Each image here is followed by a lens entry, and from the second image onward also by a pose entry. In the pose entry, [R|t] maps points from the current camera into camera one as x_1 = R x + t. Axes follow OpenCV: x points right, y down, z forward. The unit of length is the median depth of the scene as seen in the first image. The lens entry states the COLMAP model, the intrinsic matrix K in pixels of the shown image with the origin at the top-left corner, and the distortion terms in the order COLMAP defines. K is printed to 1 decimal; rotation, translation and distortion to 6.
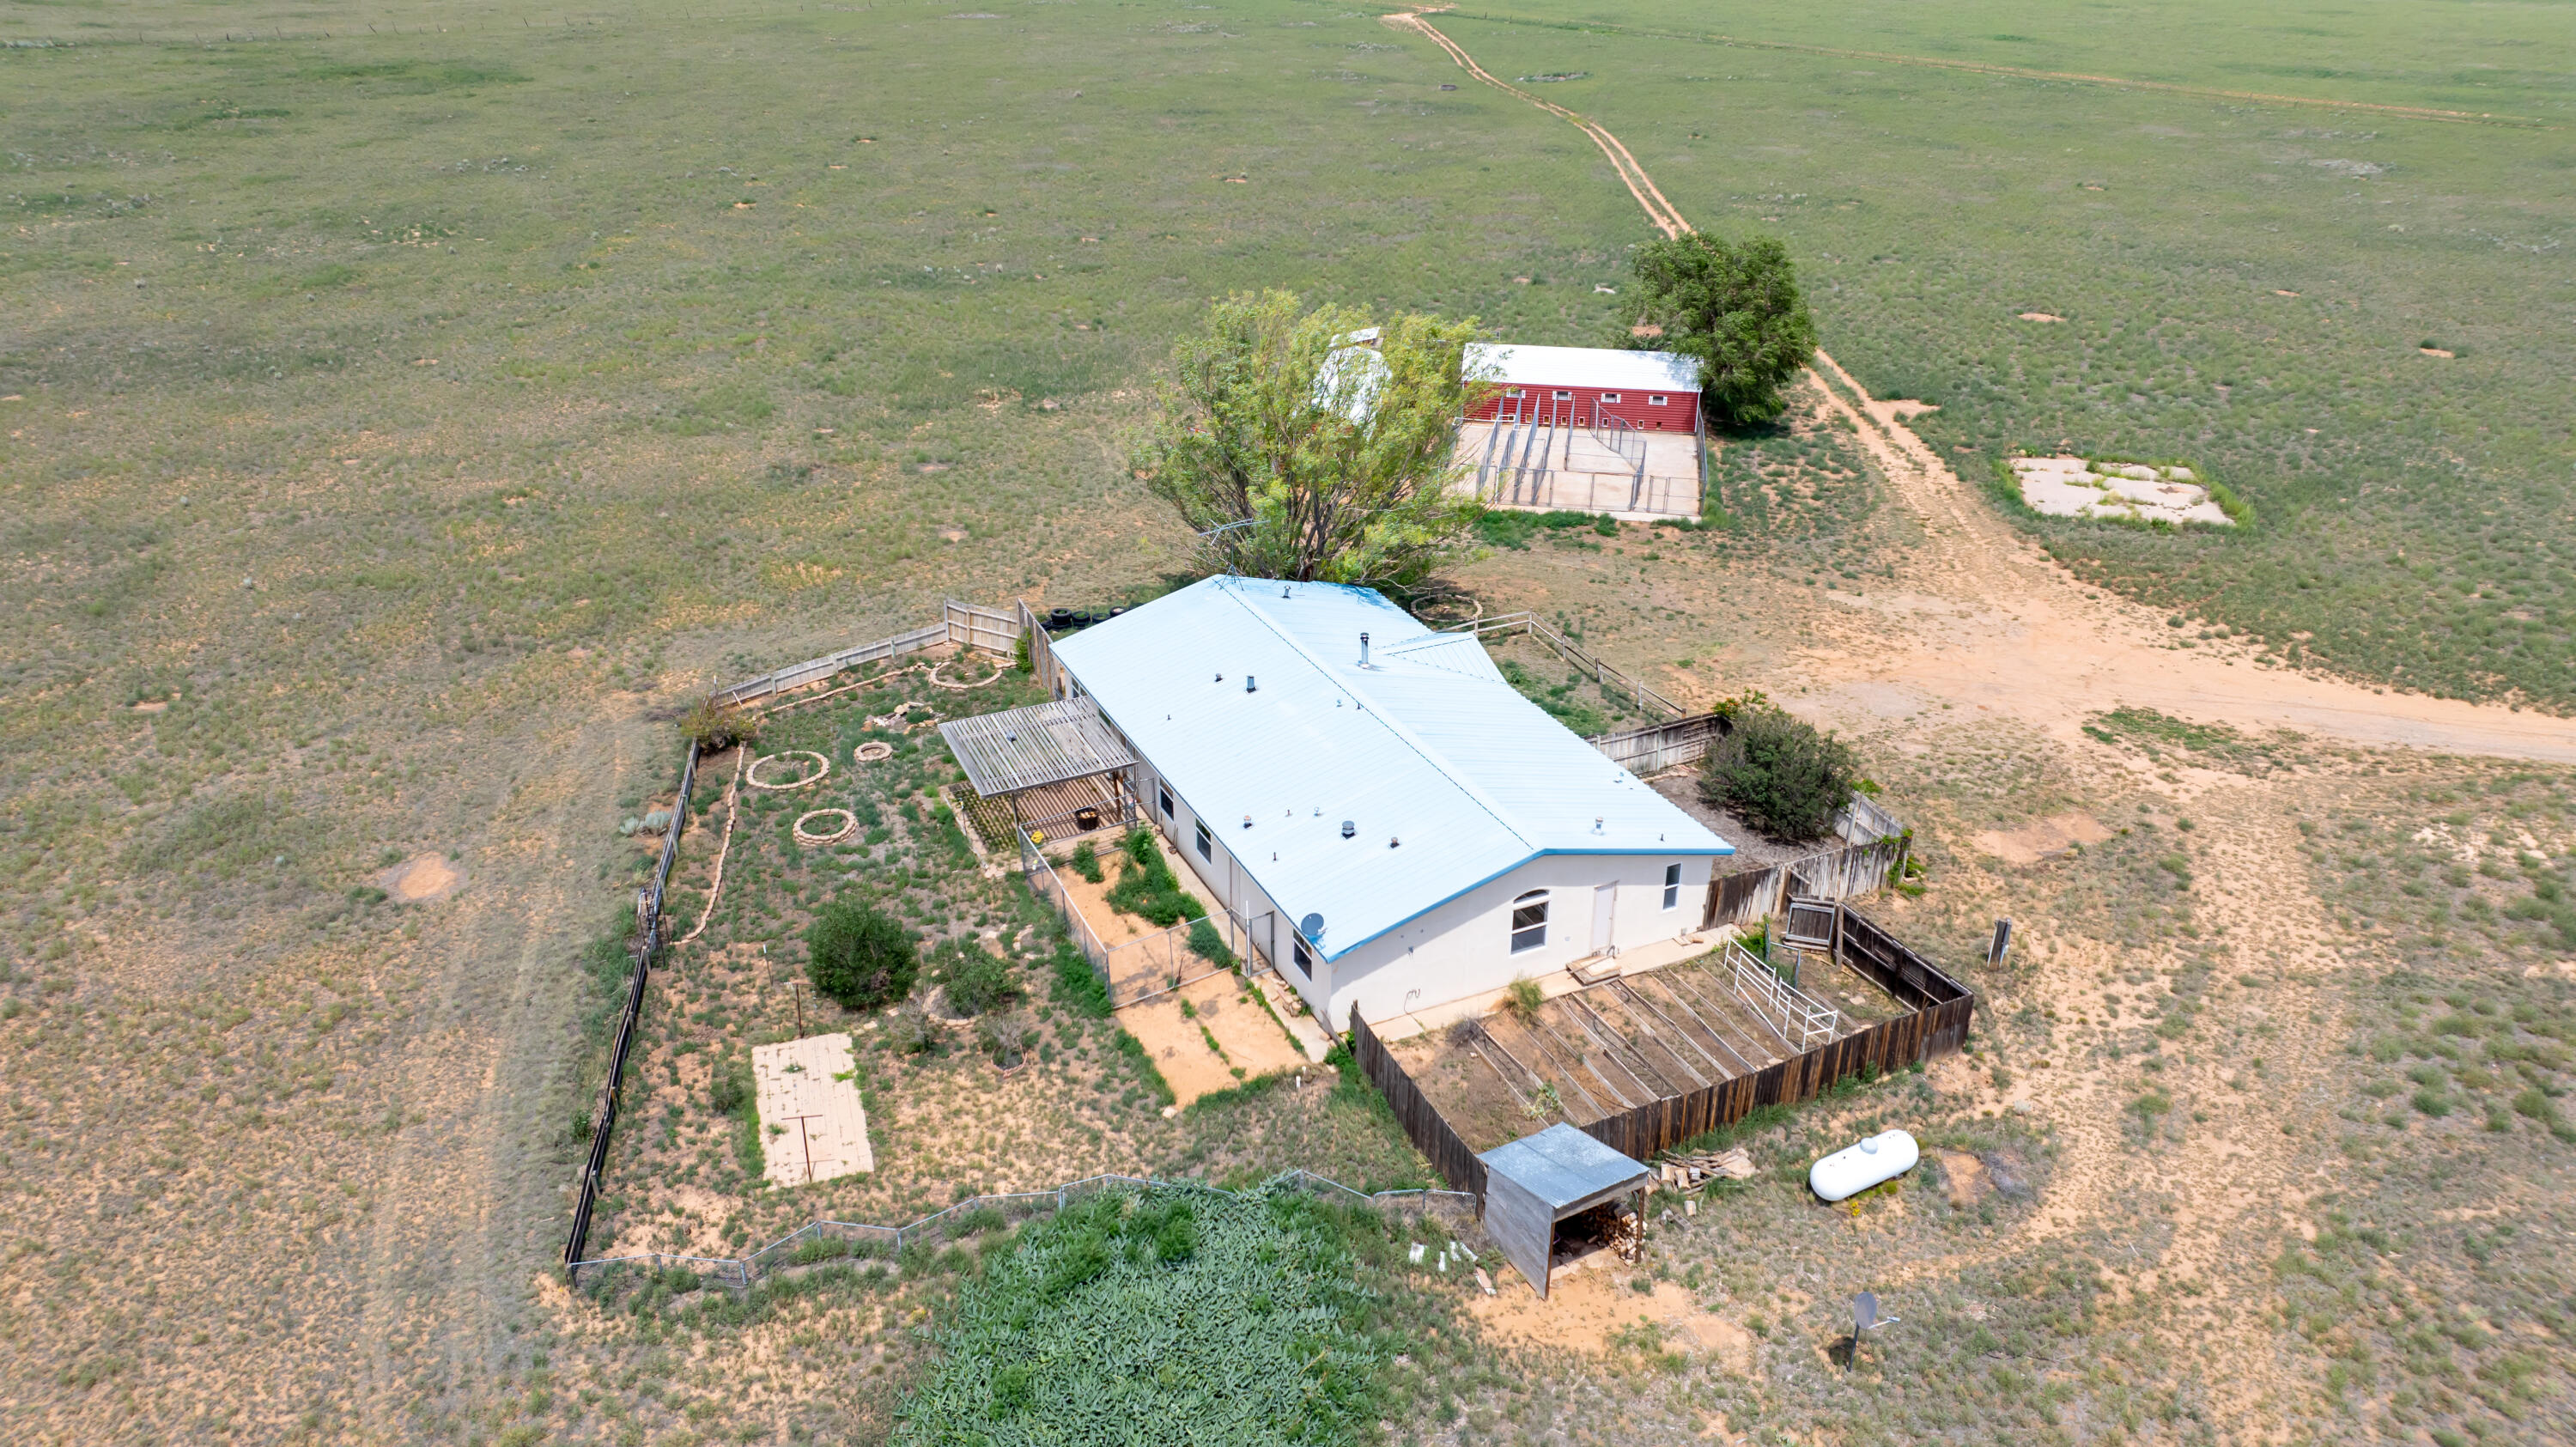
lens RADIAL K [[1783.7, 0, 1288.0], [0, 1783.7, 723.5], [0, 0, 1]] dist [-0.015444, 0.004184]
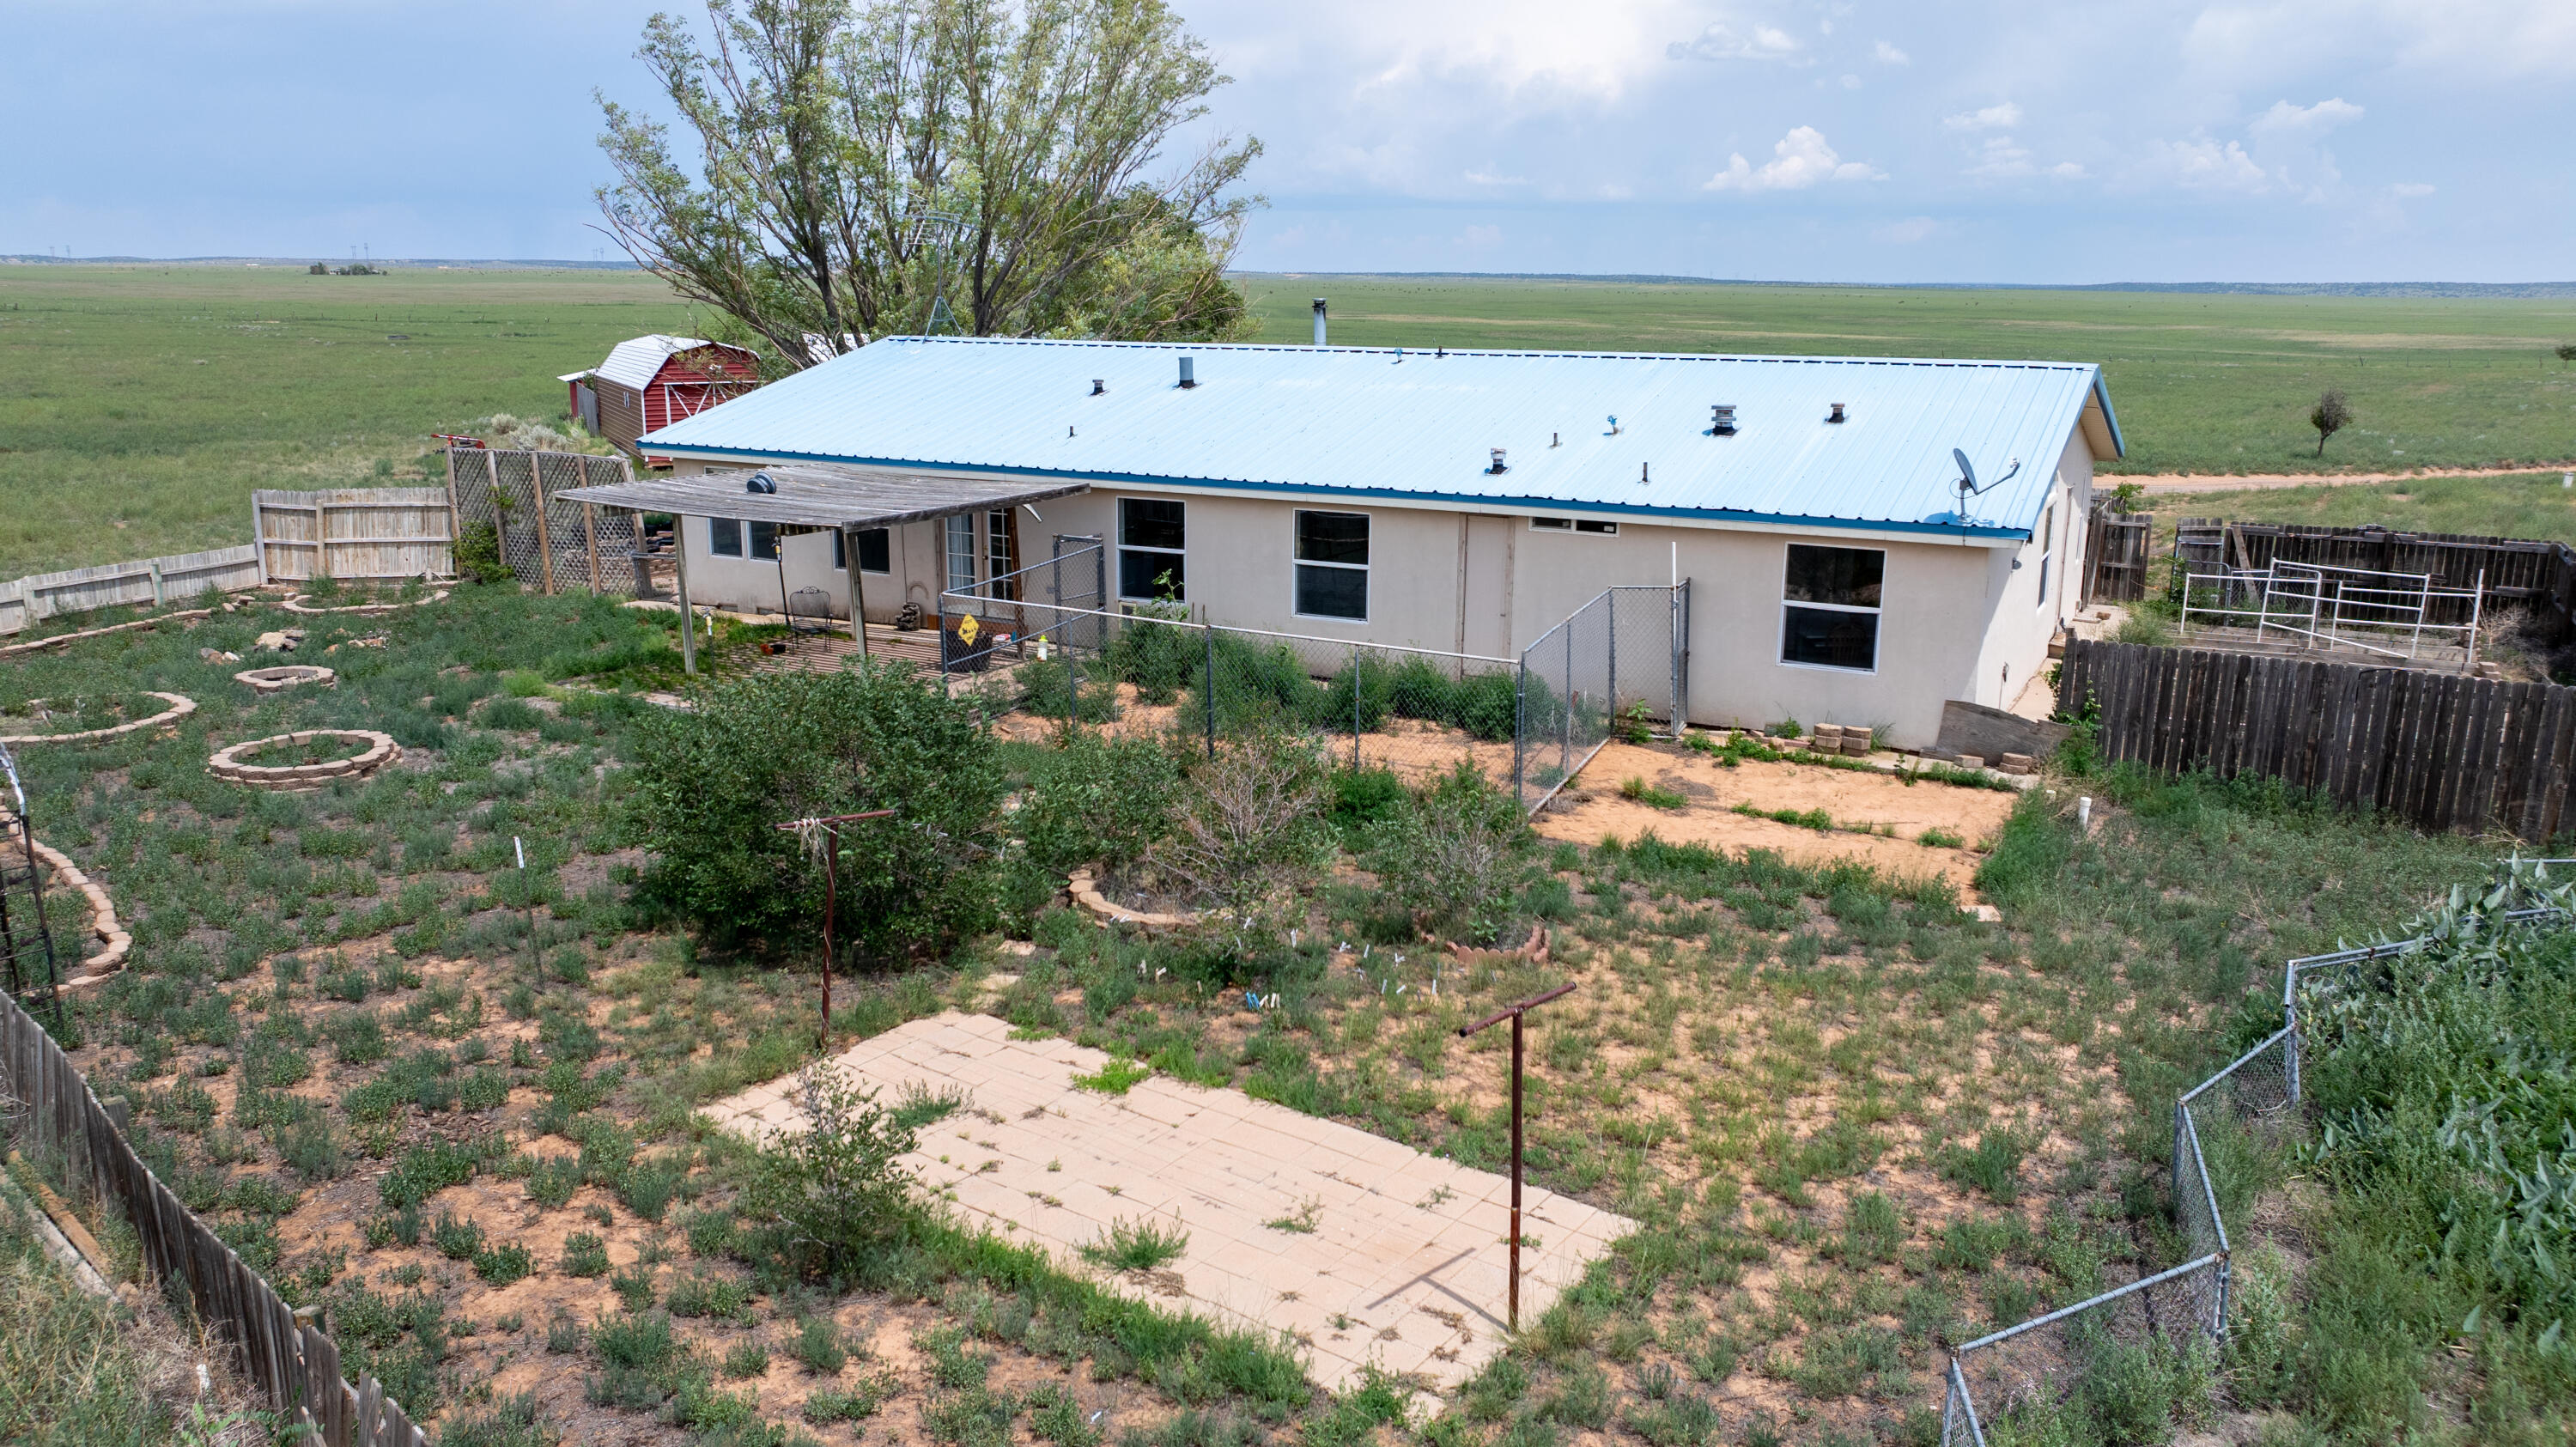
lens RADIAL K [[1845.8, 0, 1300.7], [0, 1845.8, 710.9], [0, 0, 1]] dist [-0.017969, -0.004723]
pose [[0.811584, -0.137608, 0.567799, -0.346714], [0.260494, 0.955145, -0.140855, 0.174704], [-0.522948, 0.262224, 0.811026, 0.675910]]
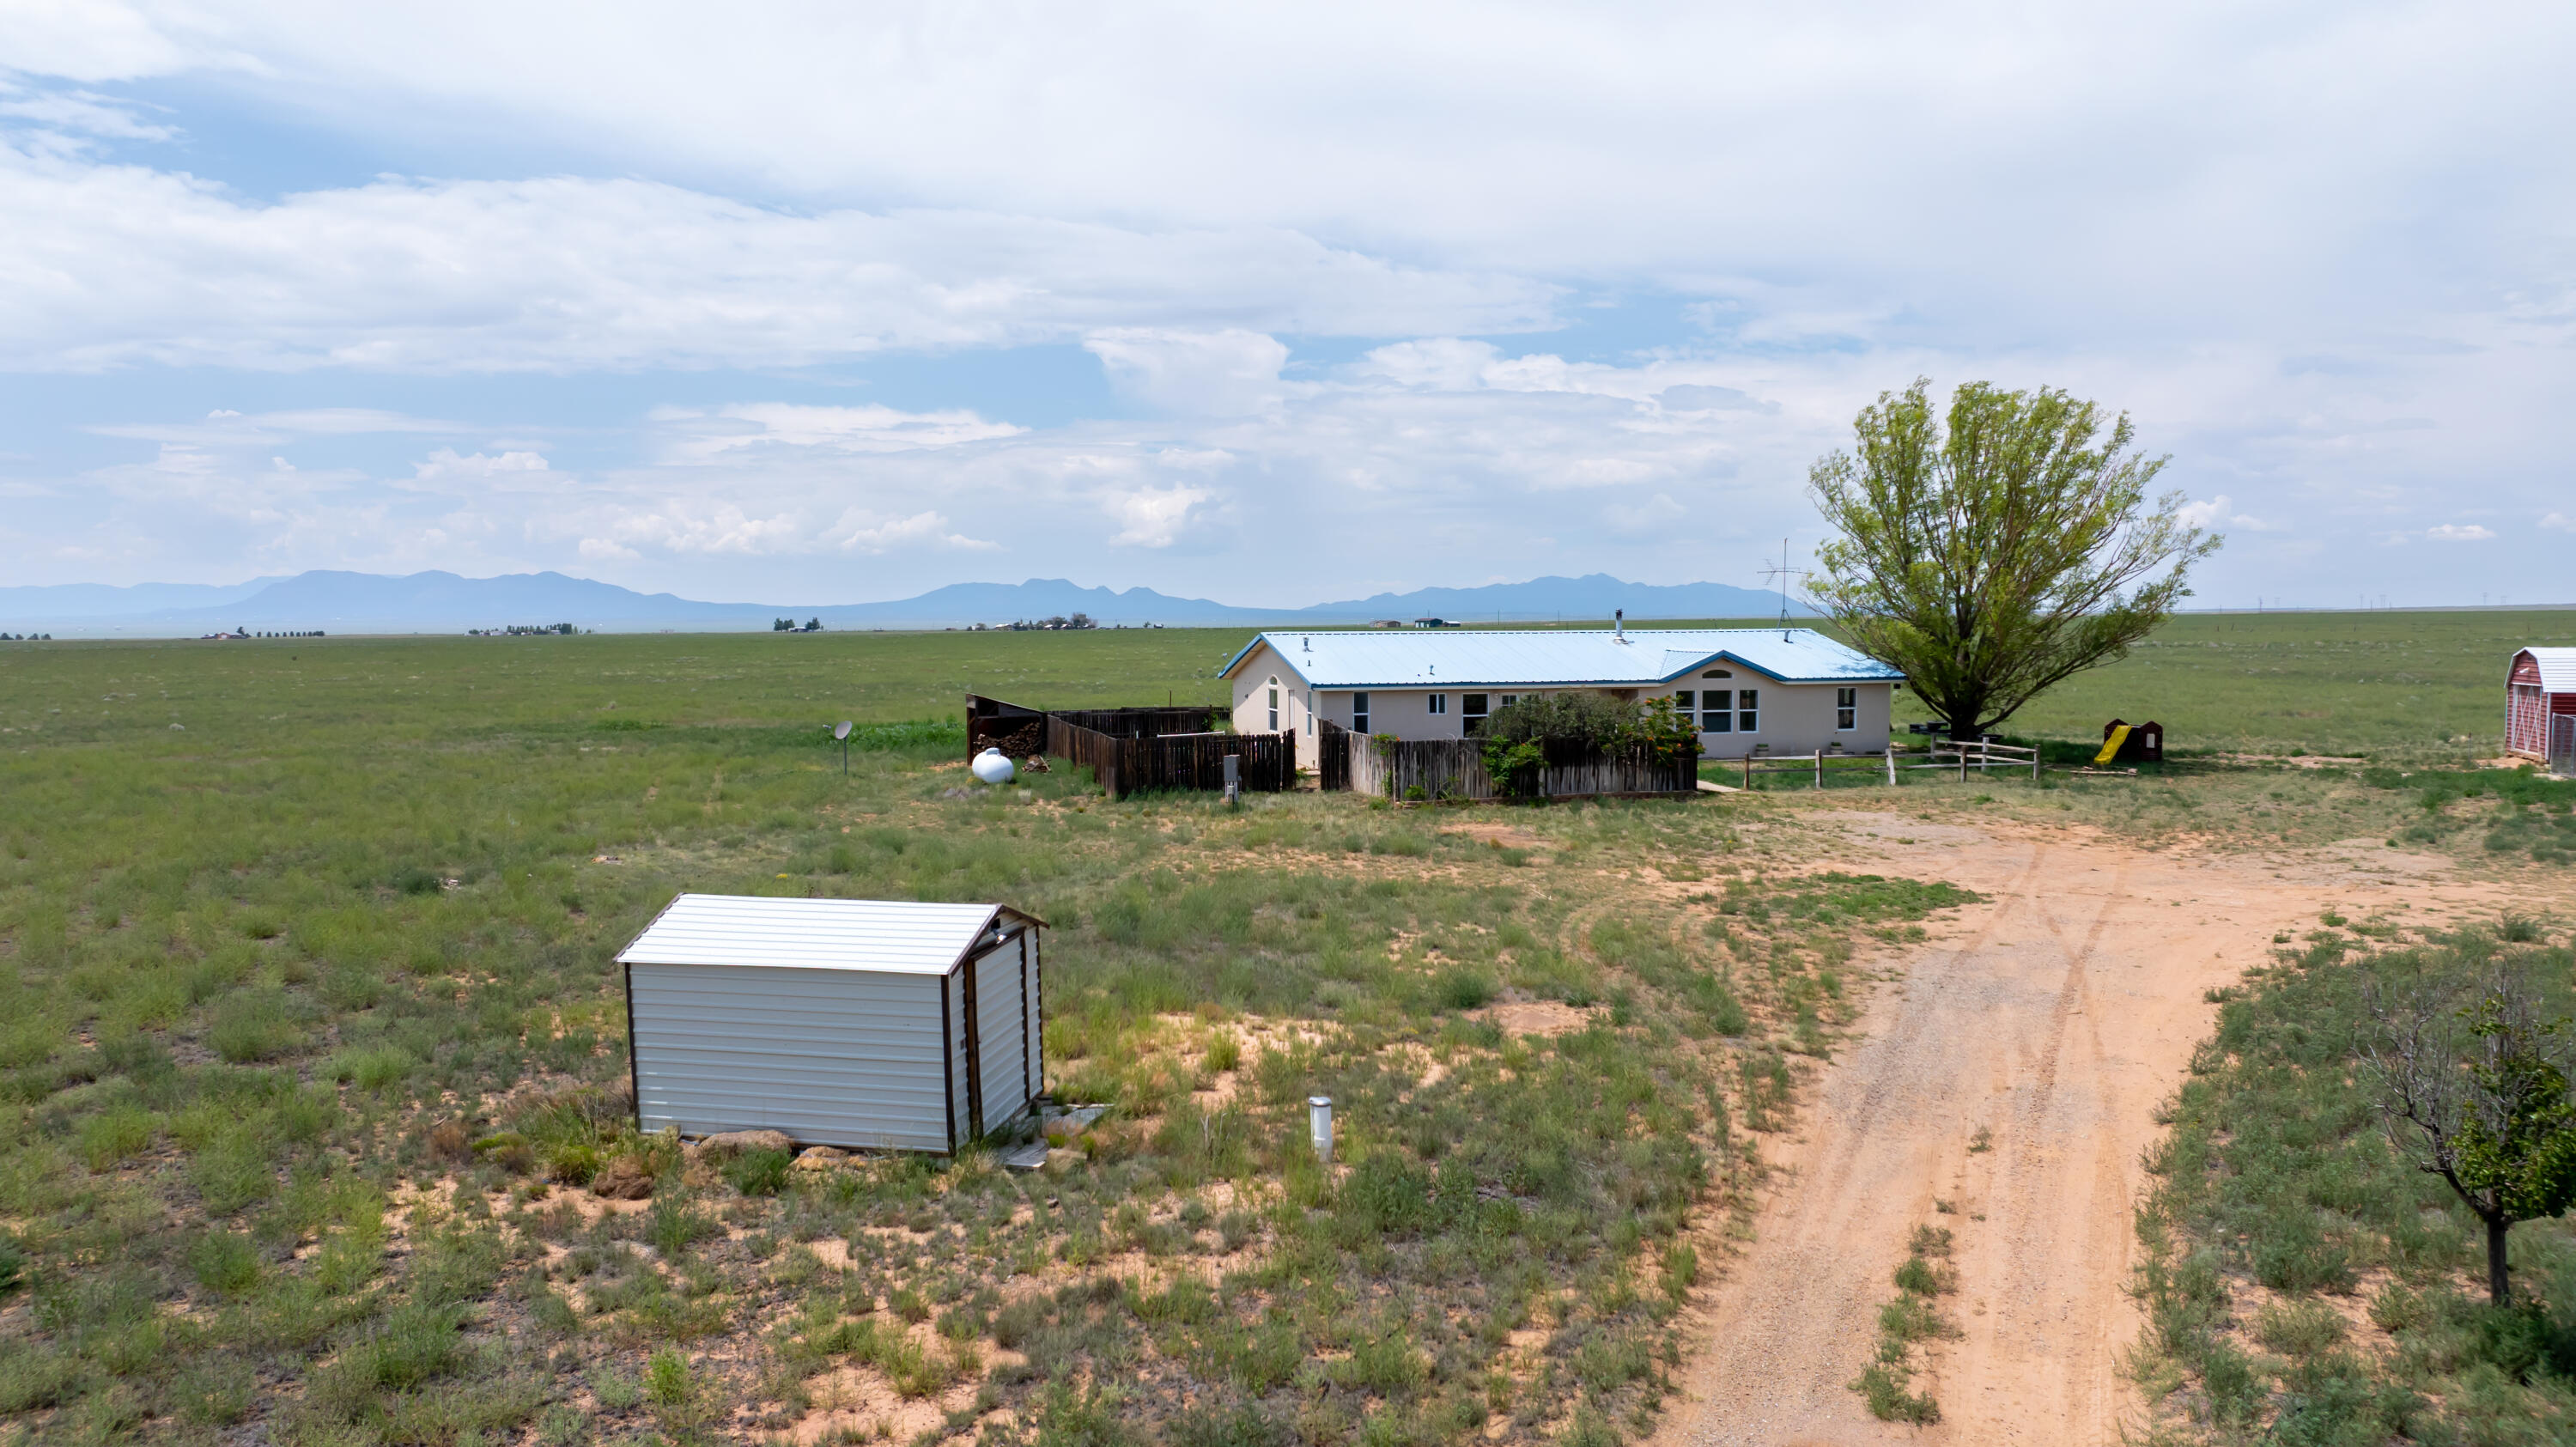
lens RADIAL K [[1845.8, 0, 1300.7], [0, 1845.8, 710.9], [0, 0, 1]] dist [-0.017969, -0.004723]
pose [[-0.178367, 0.040083, -0.983147, 1.408596], [-0.430309, 0.895381, 0.114573, -0.045024], [0.884884, 0.443493, -0.142458, 1.176356]]
